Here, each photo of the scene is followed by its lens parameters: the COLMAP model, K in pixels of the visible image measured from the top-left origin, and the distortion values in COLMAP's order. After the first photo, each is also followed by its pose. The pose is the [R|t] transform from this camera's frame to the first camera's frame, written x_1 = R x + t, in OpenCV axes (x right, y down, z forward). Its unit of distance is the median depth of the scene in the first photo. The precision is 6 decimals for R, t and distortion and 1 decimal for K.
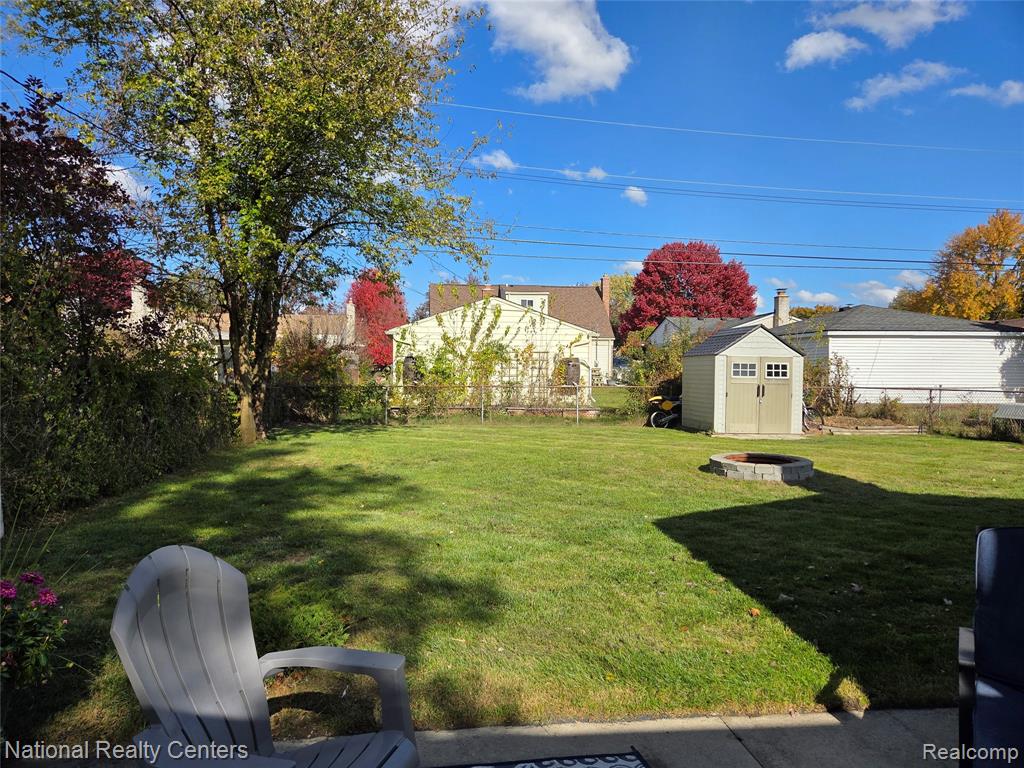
lens RADIAL K [[676.6, 0, 507.8], [0, 676.6, 388.4], [0, 0, 1]] dist [0.086465, -0.067320]
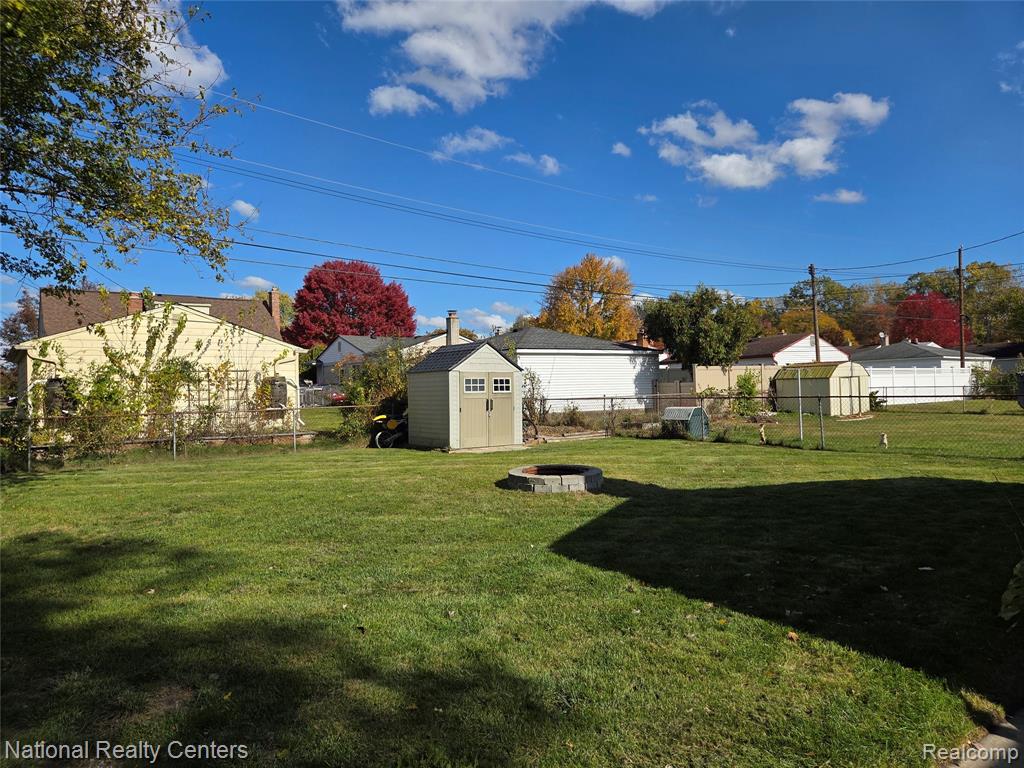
lens RADIAL K [[676.6, 0, 507.8], [0, 676.6, 388.4], [0, 0, 1]] dist [0.086465, -0.067320]
pose [[0.868756, -0.026063, 0.494553, -0.088310], [0.040667, 0.998996, -0.018789, -0.000856], [-0.493567, 0.036435, 0.868944, 0.078054]]
